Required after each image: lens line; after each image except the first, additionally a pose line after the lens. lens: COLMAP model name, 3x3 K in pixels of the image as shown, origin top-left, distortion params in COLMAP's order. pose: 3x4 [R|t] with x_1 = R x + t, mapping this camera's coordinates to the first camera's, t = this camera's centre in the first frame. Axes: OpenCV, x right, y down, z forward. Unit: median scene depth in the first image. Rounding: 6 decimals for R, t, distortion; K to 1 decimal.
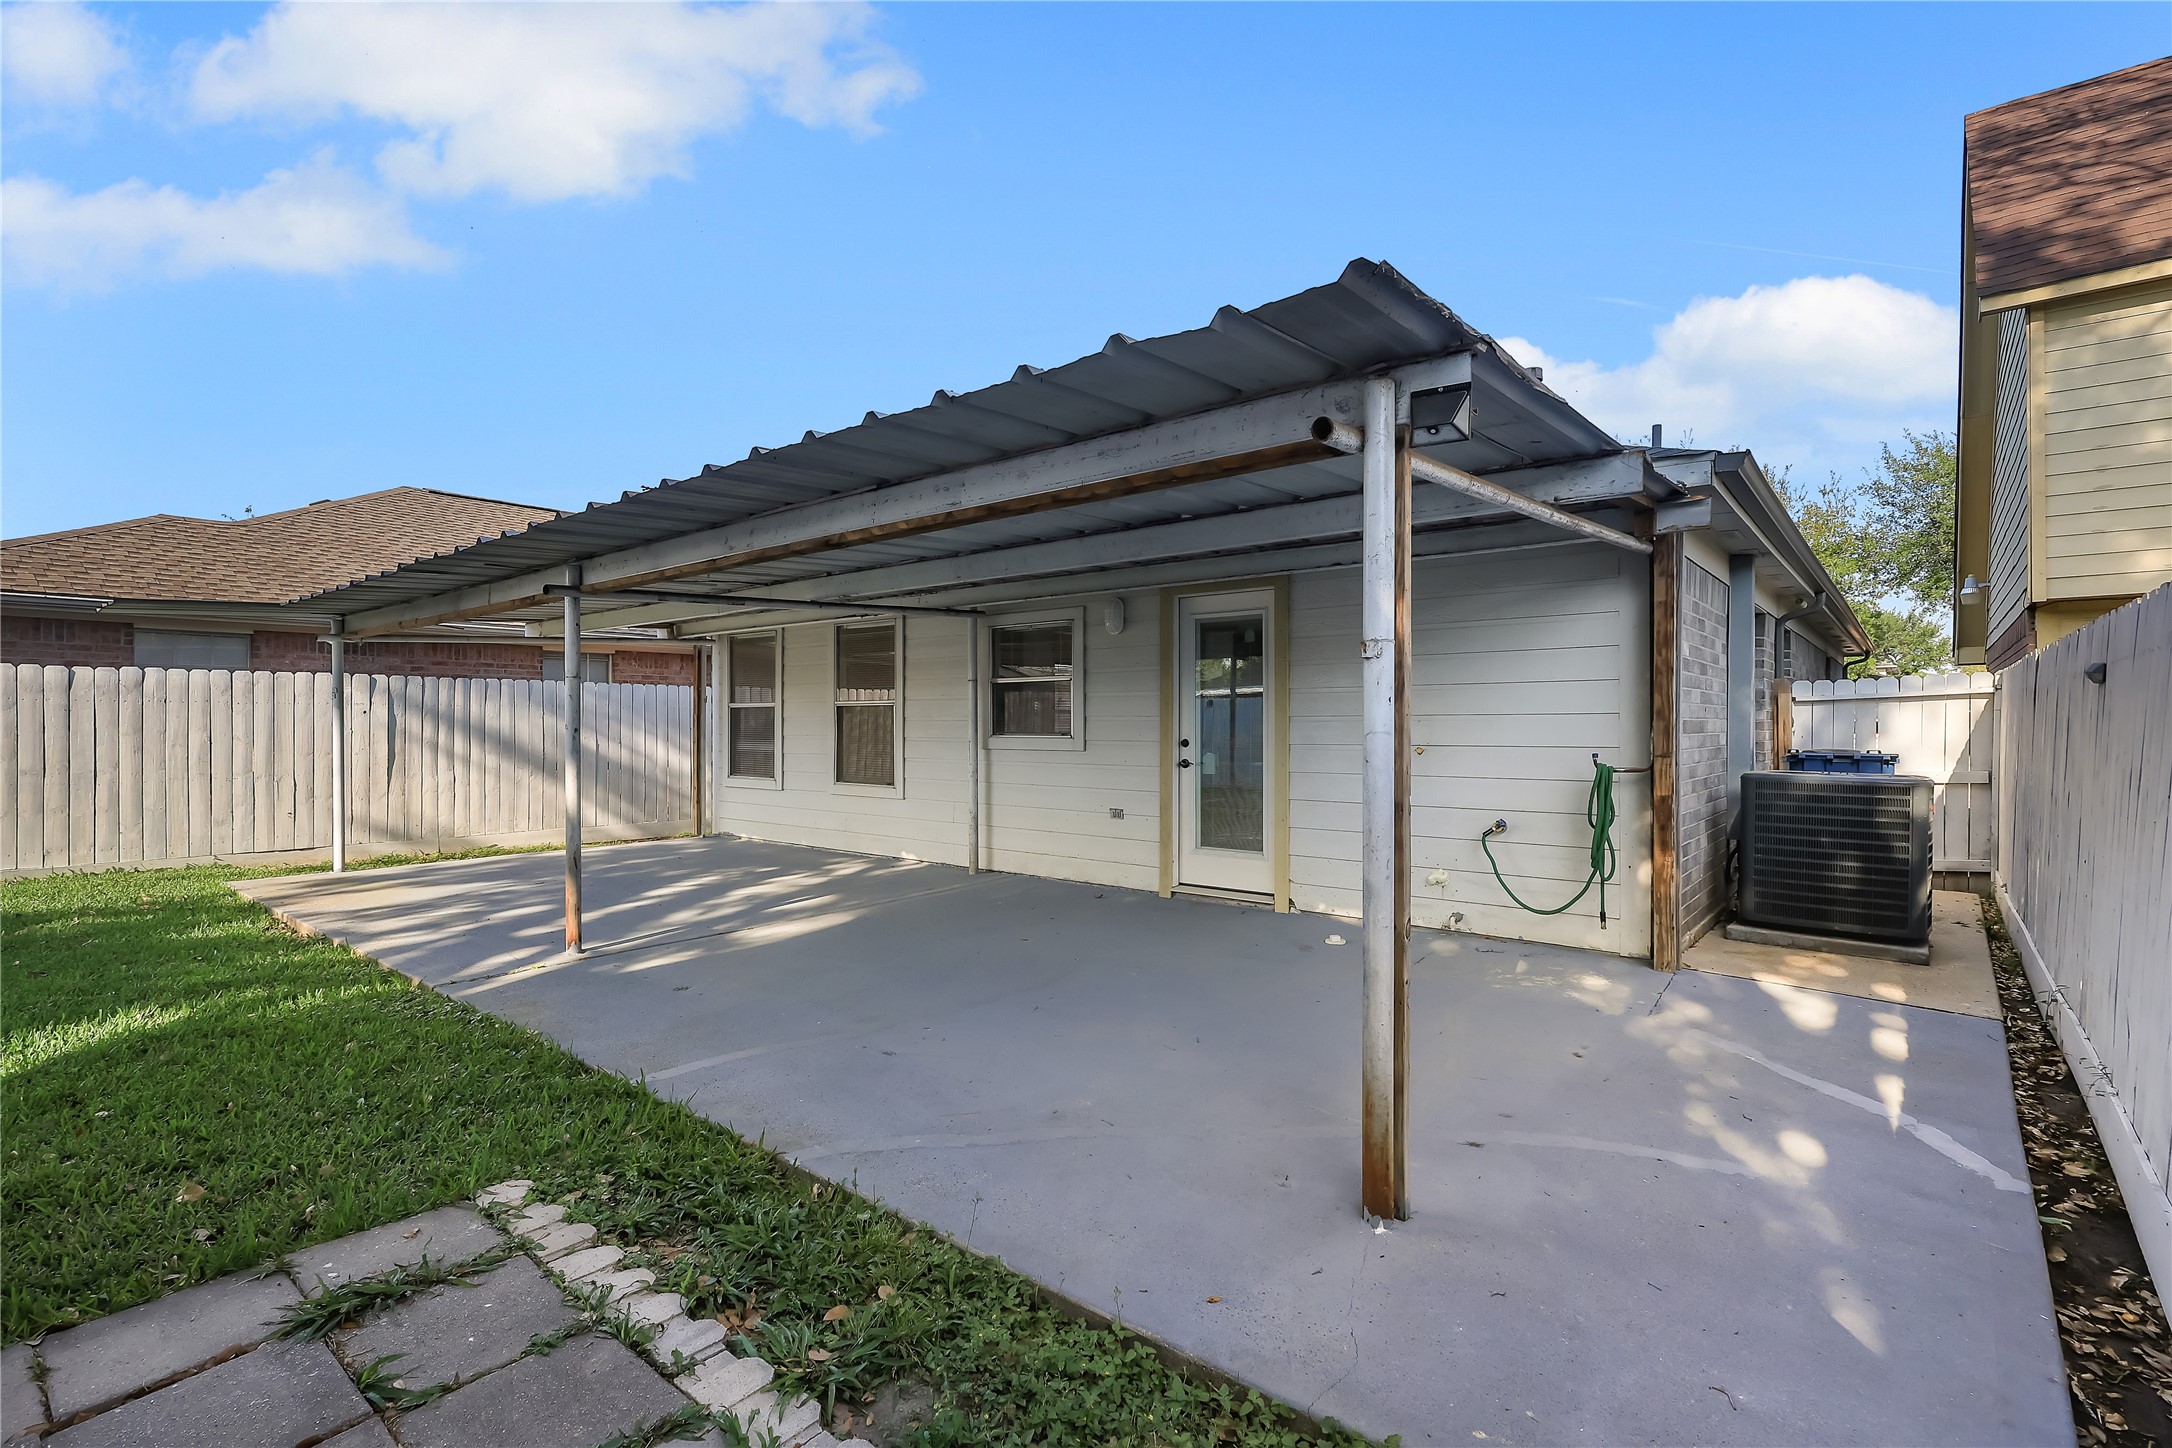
lens RADIAL K [[1013.6, 0, 1085.8], [0, 1013.6, 717.6], [0, 0, 1]] dist [-0.000197, 0.000741]
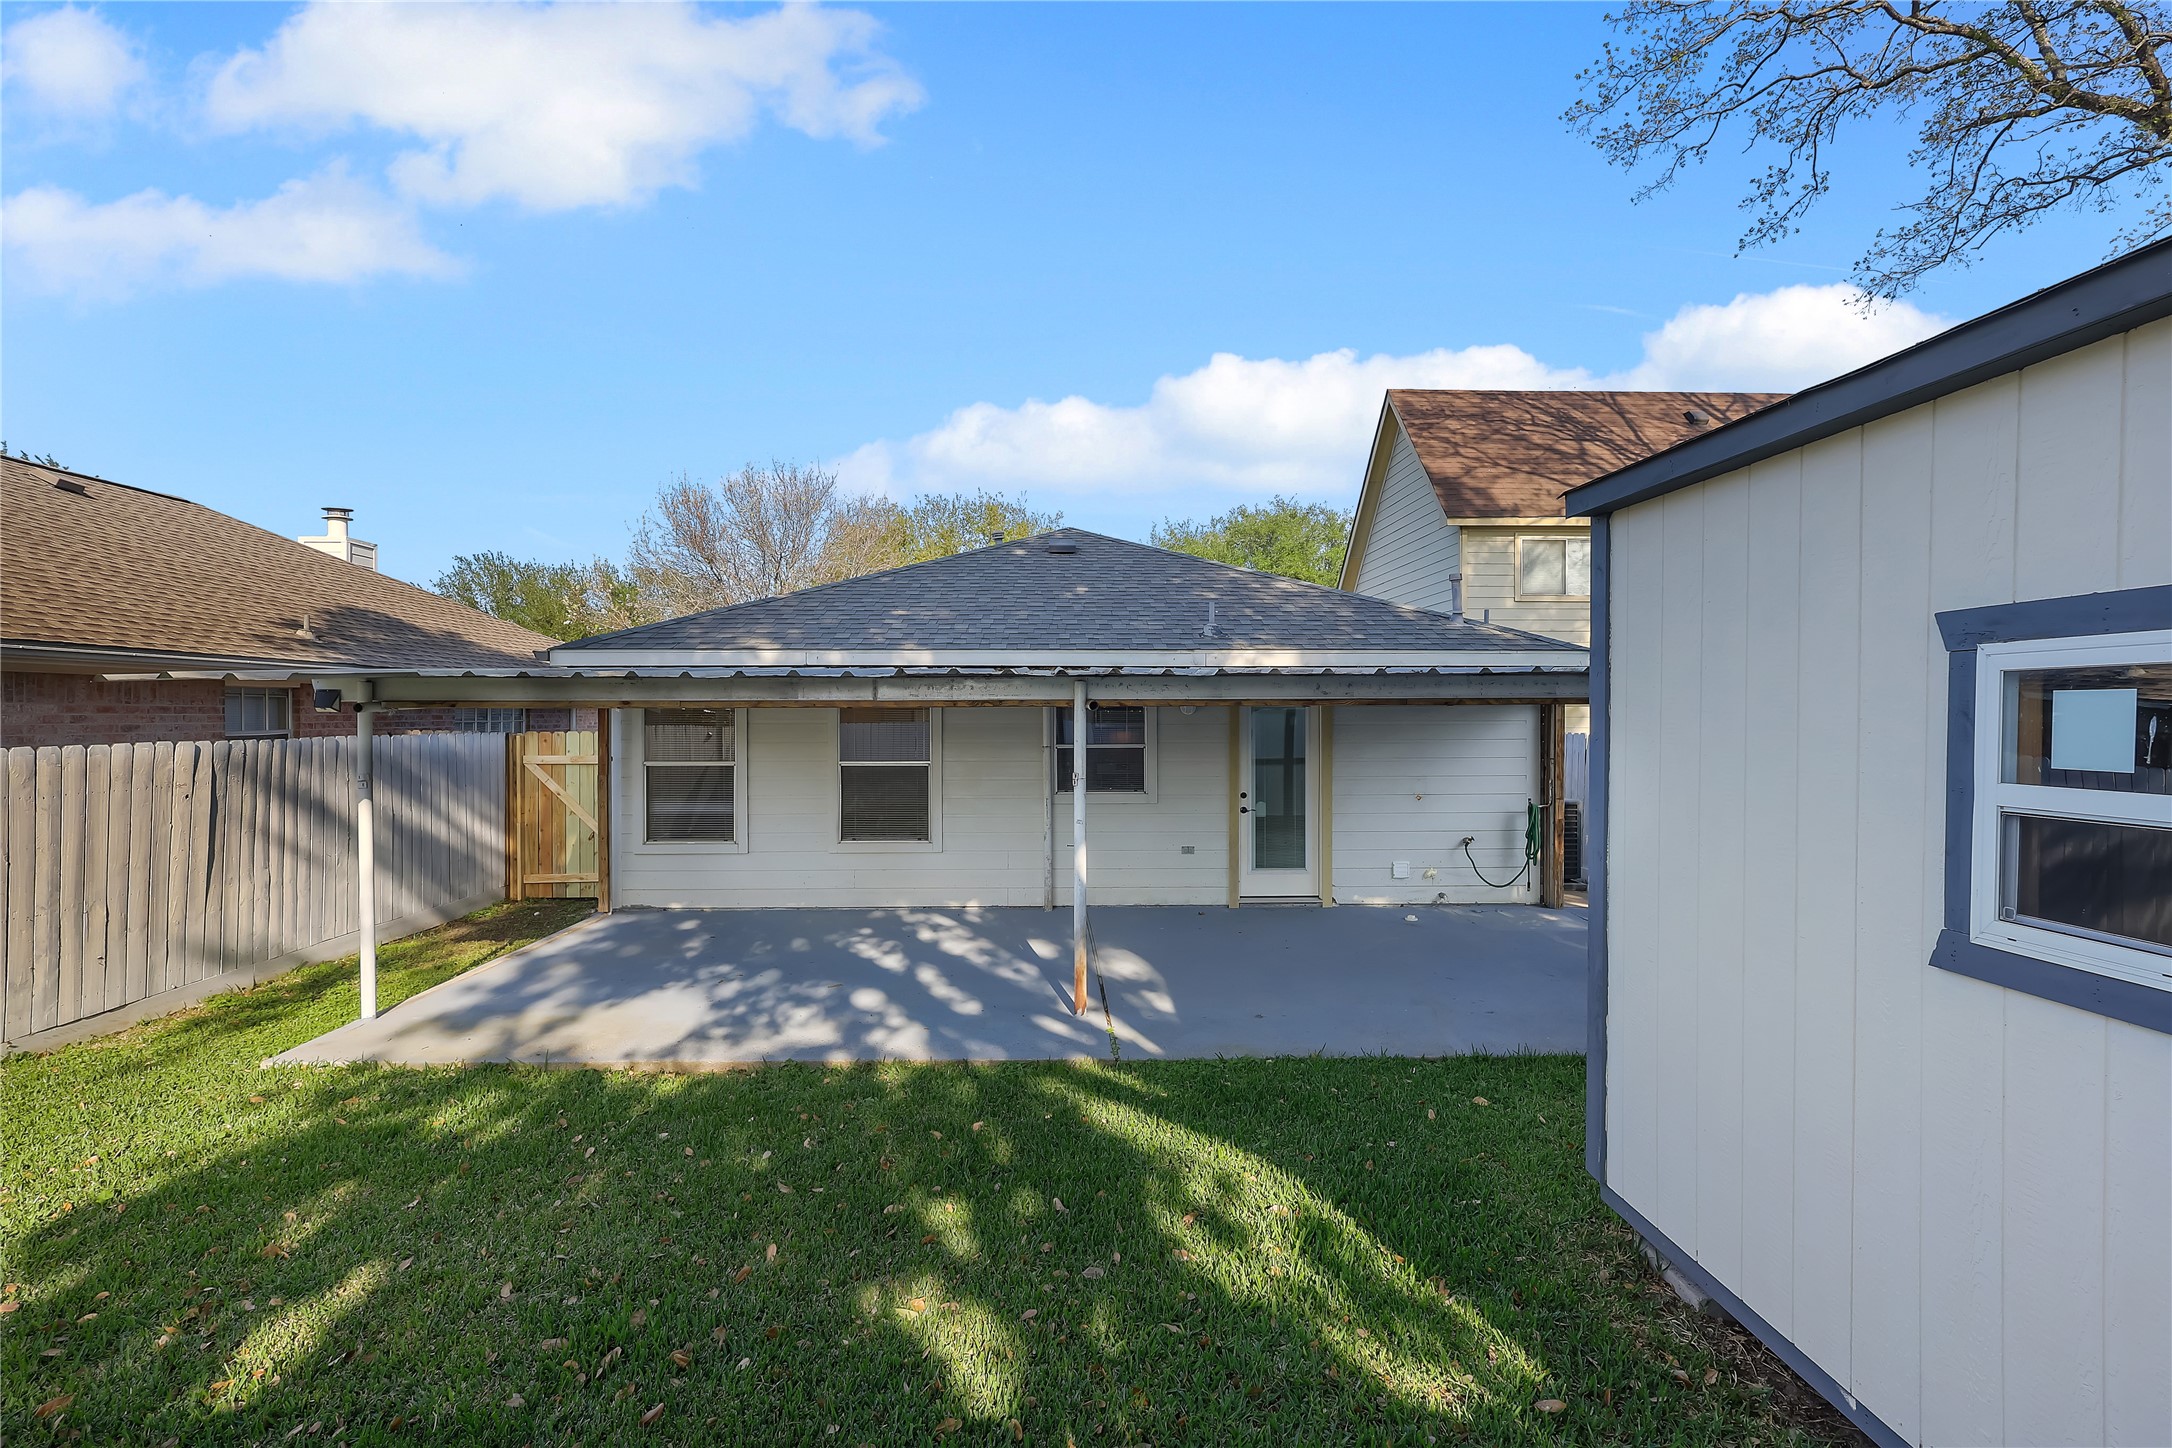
lens RADIAL K [[1013.6, 0, 1085.8], [0, 1013.6, 717.6], [0, 0, 1]] dist [-0.000197, 0.000741]
pose [[0.749440, -0.002806, 0.662067, -0.969038], [-0.003580, 0.999959, 0.008290, -0.090542], [-0.662063, -0.008583, 0.749399, 0.103593]]
